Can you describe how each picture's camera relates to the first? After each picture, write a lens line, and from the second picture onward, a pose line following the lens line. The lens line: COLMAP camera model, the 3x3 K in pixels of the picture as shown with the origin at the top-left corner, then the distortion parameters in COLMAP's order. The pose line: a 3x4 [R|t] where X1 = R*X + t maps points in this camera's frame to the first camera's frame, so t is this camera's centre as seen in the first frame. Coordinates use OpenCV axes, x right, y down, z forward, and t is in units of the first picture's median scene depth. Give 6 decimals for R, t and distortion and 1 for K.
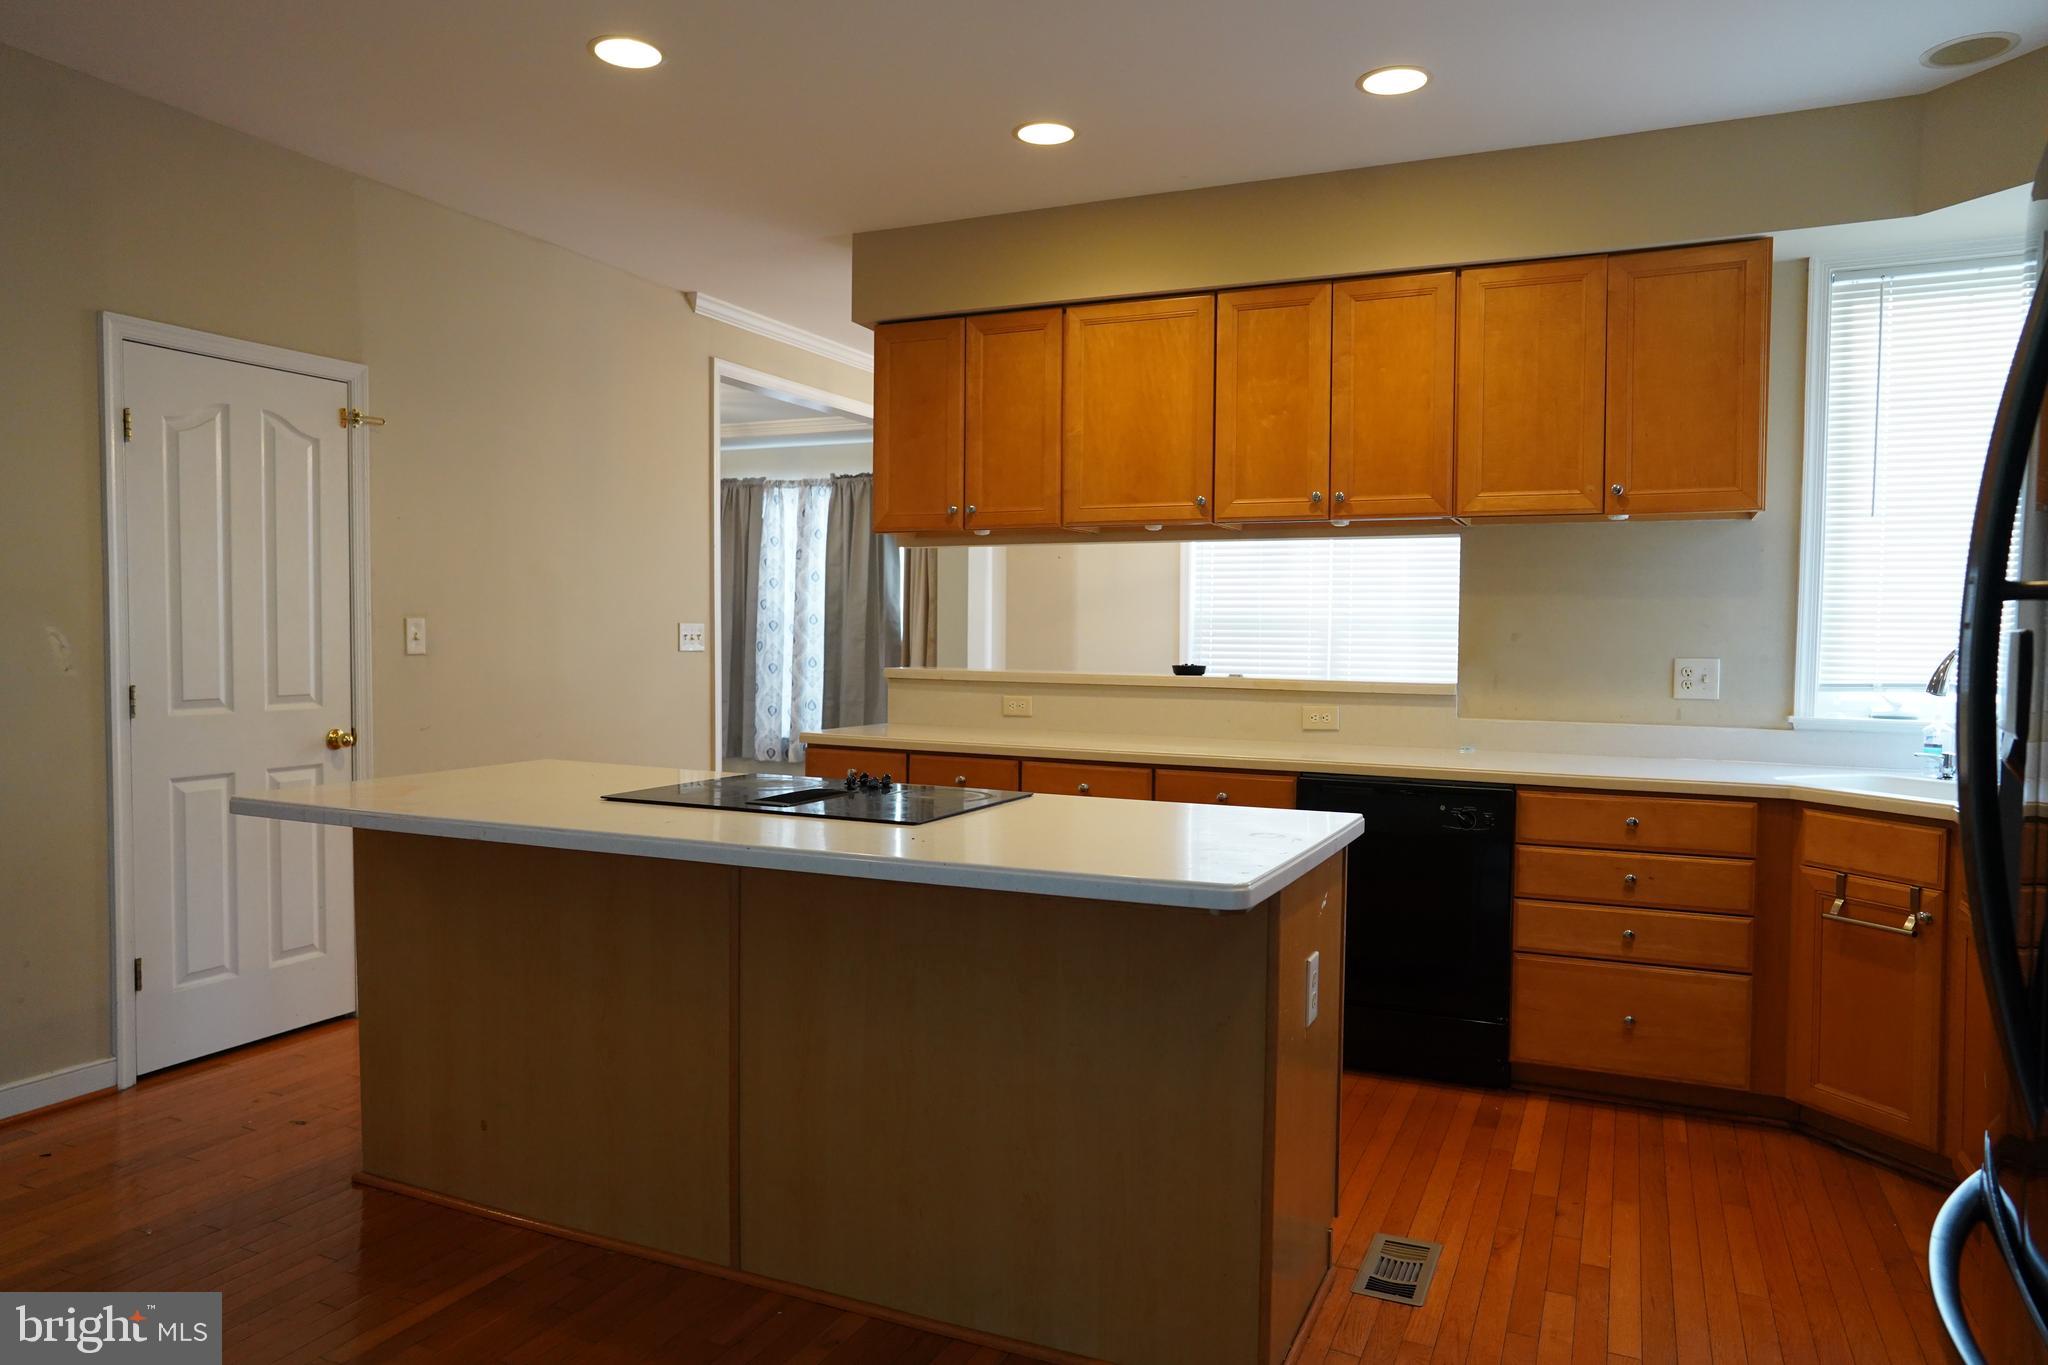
lens RADIAL K [[1359.2, 0, 1020.1], [0, 1359.2, 688.3], [0, 0, 1]] dist [-0.035244, 0.049711]
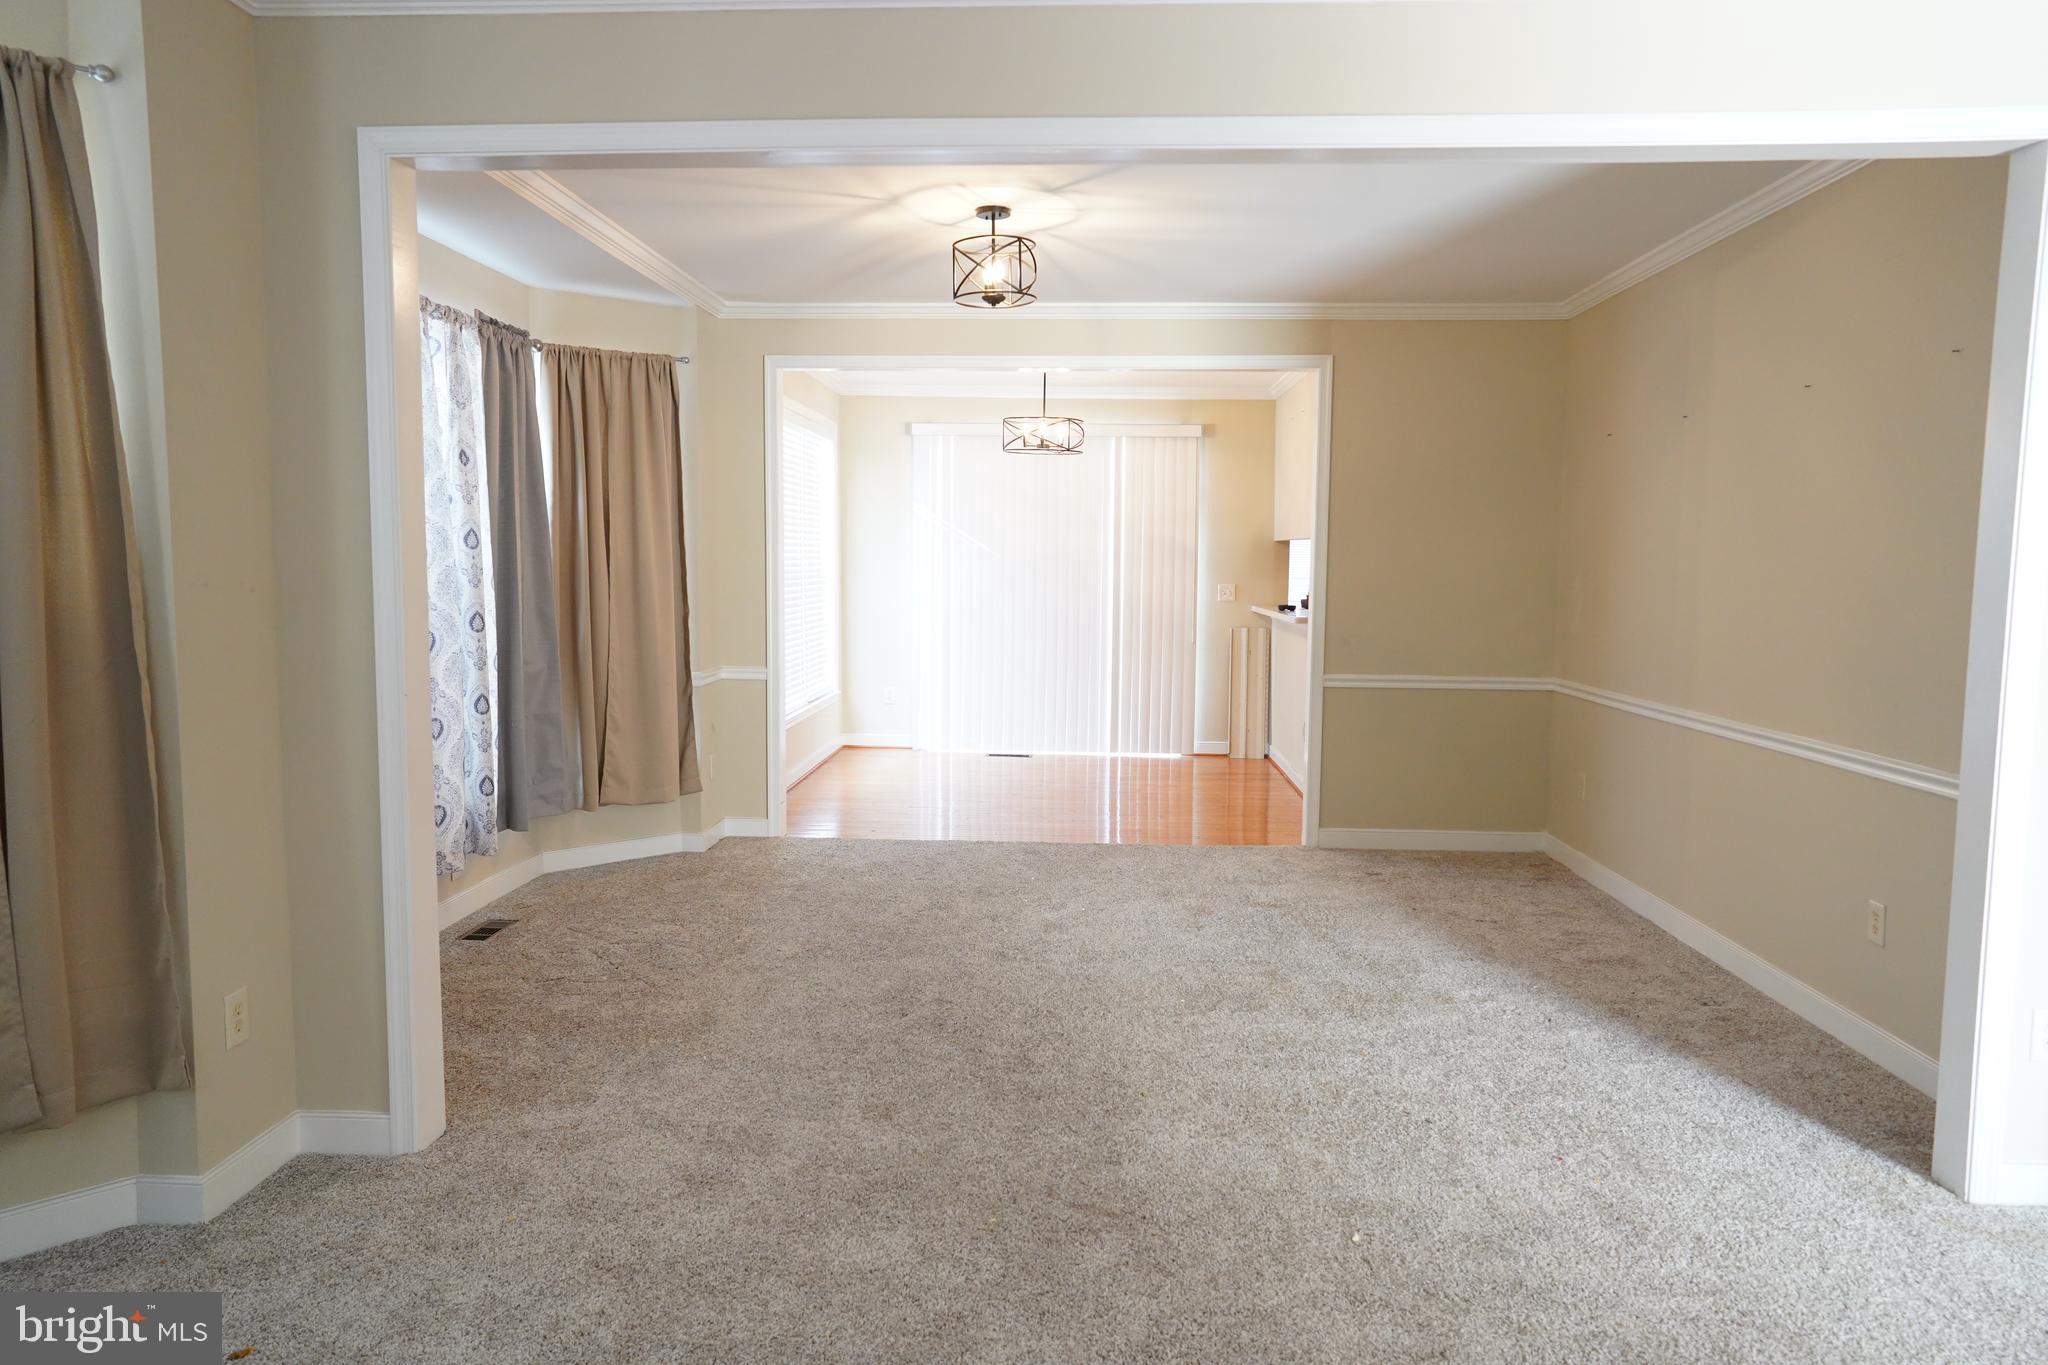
lens RADIAL K [[1359.2, 0, 1017.8], [0, 1359.2, 667.0], [0, 0, 1]] dist [-0.035244, 0.049711]
pose [[-0.364750, -0.086946, 0.927037, -1.709843], [0.026048, 0.994288, 0.103503, -0.157784], [-0.930741, 0.061900, -0.360402, 2.356149]]
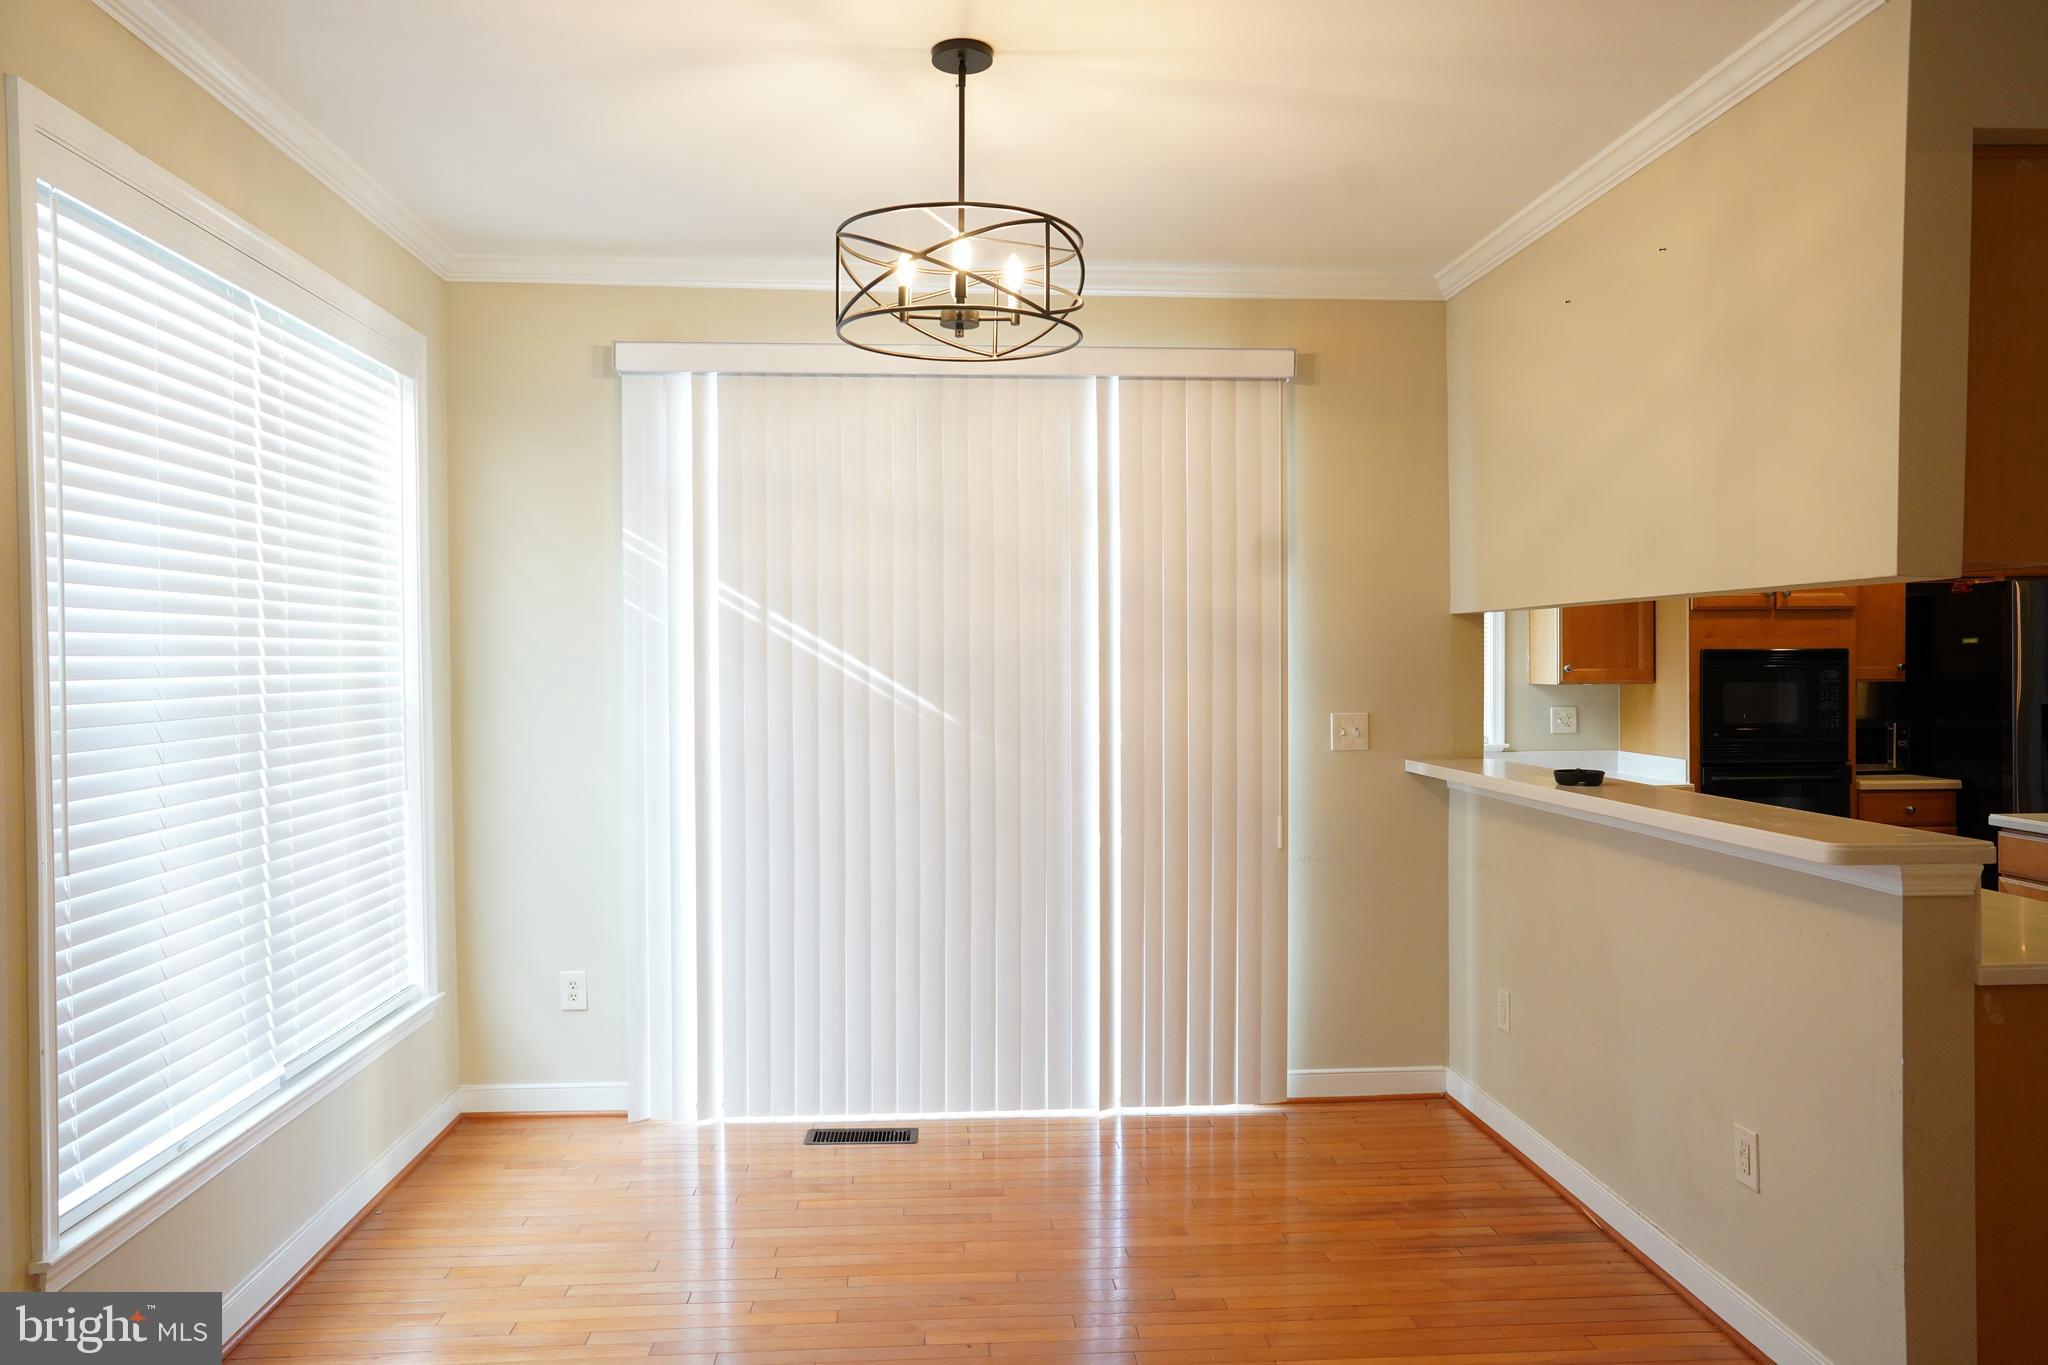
lens RADIAL K [[1359.2, 0, 1016.7], [0, 1359.2, 670.5], [0, 0, 1]] dist [-0.035244, 0.049711]
pose [[-0.472345, -0.015763, 0.881273, -0.403851], [0.037775, 0.998559, 0.038107, -0.128147], [-0.880604, 0.051289, -0.471069, 1.860932]]
